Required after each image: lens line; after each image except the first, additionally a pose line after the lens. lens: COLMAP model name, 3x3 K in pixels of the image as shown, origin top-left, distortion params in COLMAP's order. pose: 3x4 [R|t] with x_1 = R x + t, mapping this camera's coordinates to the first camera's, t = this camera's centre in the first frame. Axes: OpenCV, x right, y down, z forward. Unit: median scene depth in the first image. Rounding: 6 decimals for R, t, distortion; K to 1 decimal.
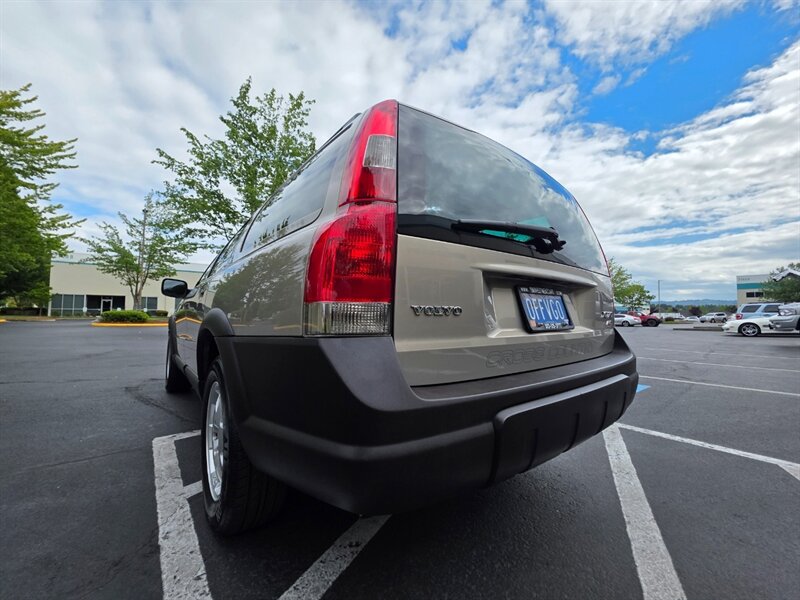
lens RADIAL K [[317.0, 0, 401.6], [0, 317.0, 299.0], [0, 0, 1]] dist [0.008648, -0.002657]
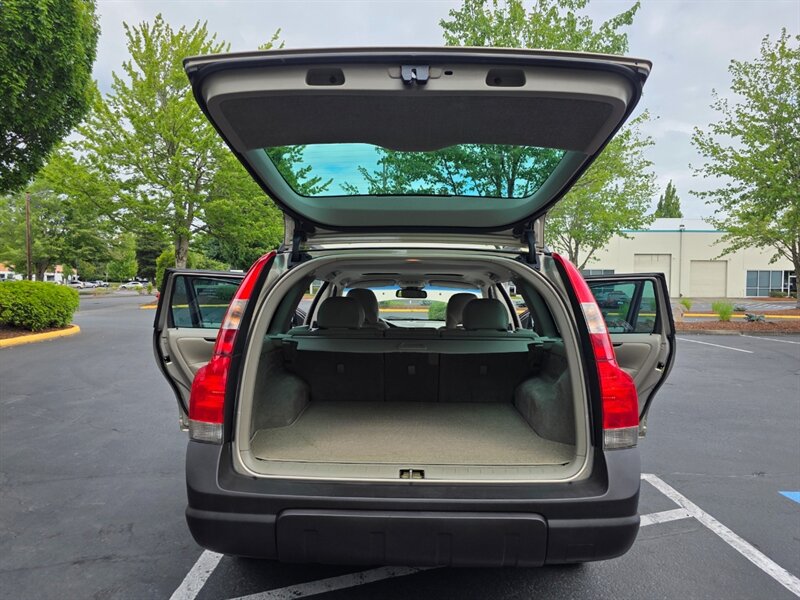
lens RADIAL K [[555.9, 0, 404.8], [0, 555.9, 301.4], [0, 0, 1]] dist [0.043887, -0.027368]
pose [[0.777573, 0.016506, -0.628576, 0.148982], [0.028560, 0.997697, 0.061529, -0.045806], [0.628143, -0.065795, 0.775311, -0.033267]]
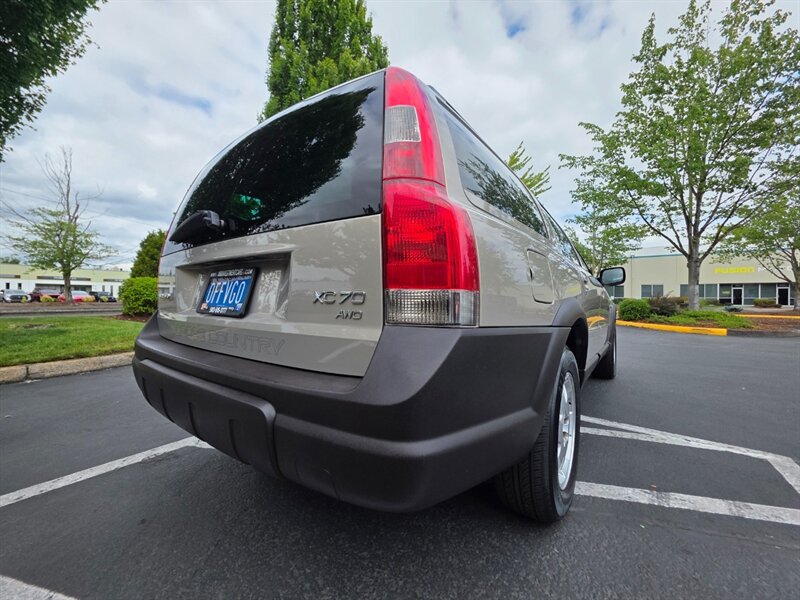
lens RADIAL K [[317.0, 0, 400.9], [0, 317.0, 299.8], [0, 0, 1]] dist [0.008648, -0.002657]
pose [[0.268485, -0.003429, -0.963278, 0.145967], [0.042796, 0.999049, 0.008372, 0.006712], [0.962333, -0.043472, 0.268376, 0.121266]]
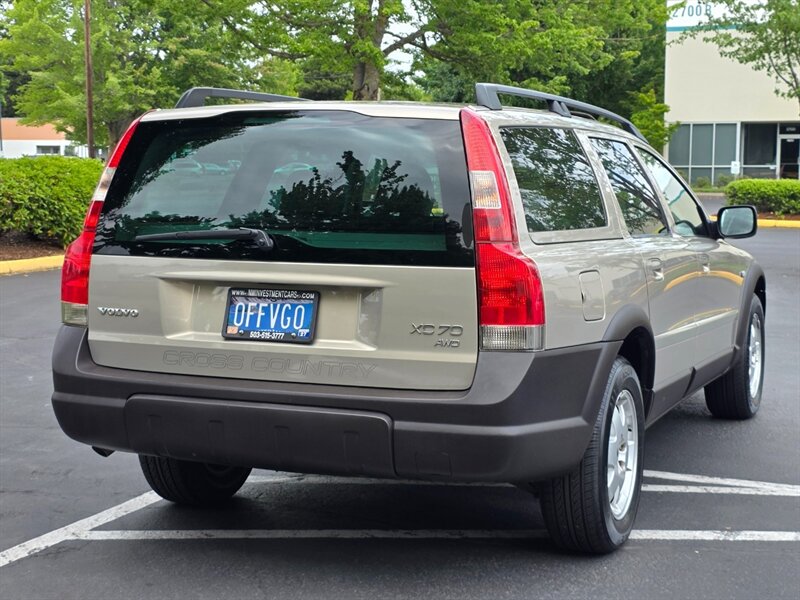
lens RADIAL K [[1370.7, 0, 406.6], [0, 1370.7, 296.2], [0, 0, 1]] dist [0.126692, 0.000000]
pose [[0.492256, 0.077074, -0.867031, 0.375851], [0.042544, 0.992751, 0.112404, -0.041144], [0.869410, -0.092218, 0.485409, -0.046766]]
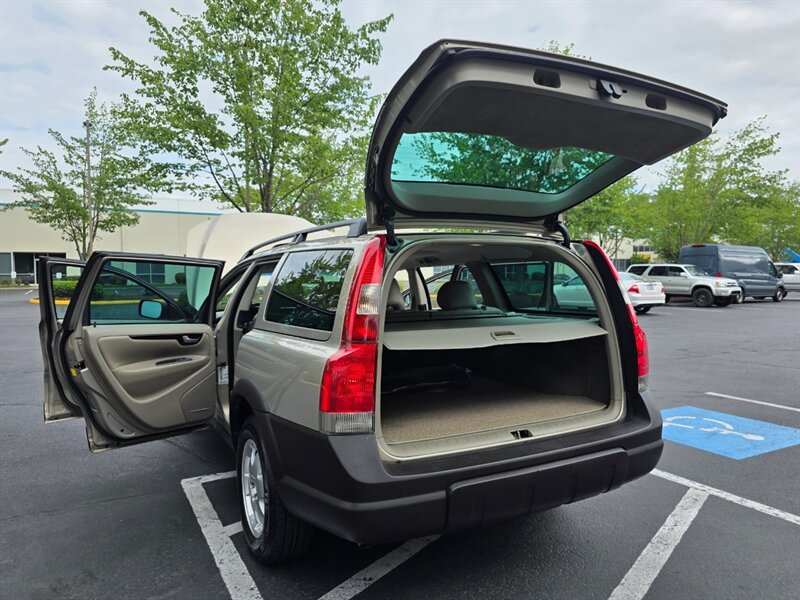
lens RADIAL K [[555.9, 0, 410.2], [0, 555.9, 299.6], [0, 0, 1]] dist [0.043887, -0.027368]
pose [[0.986908, -0.002895, -0.161257, 0.035514], [0.018540, 0.995247, 0.095597, -0.048364], [0.160214, -0.097336, 0.982271, -0.095963]]
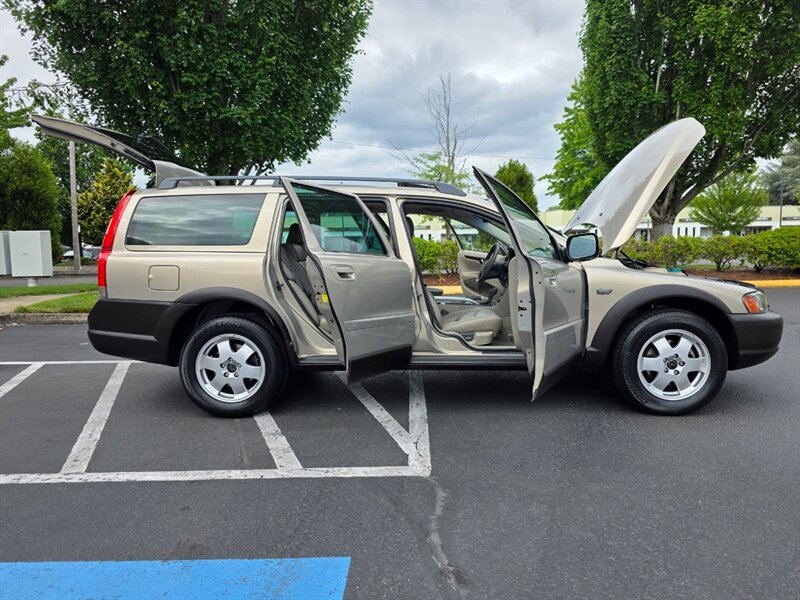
lens RADIAL K [[555.9, 0, 412.7], [0, 555.9, 304.2], [0, 0, 1]] dist [0.043887, -0.027368]
pose [[-0.626527, 0.083641, -0.774899, 0.228206], [0.048877, 0.996485, 0.068039, 0.003361], [0.777866, 0.004753, -0.628412, 0.476486]]
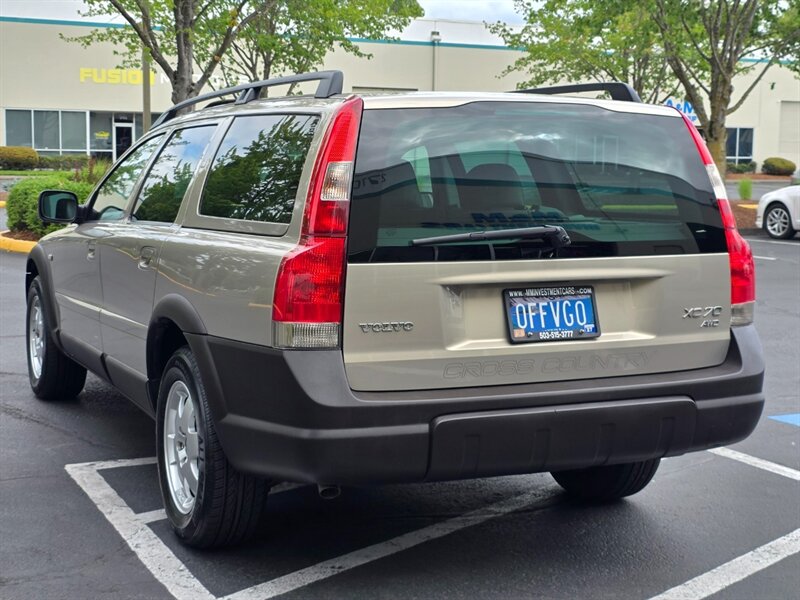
lens RADIAL K [[1223.9, 0, 417.9], [0, 1223.9, 287.6], [0, 0, 1]] dist [0.119826, 0.000000]
pose [[0.975450, 0.029149, -0.218282, 0.079249], [0.004606, 0.988284, 0.152557, -0.051838], [0.220171, -0.149817, 0.963888, -0.212811]]
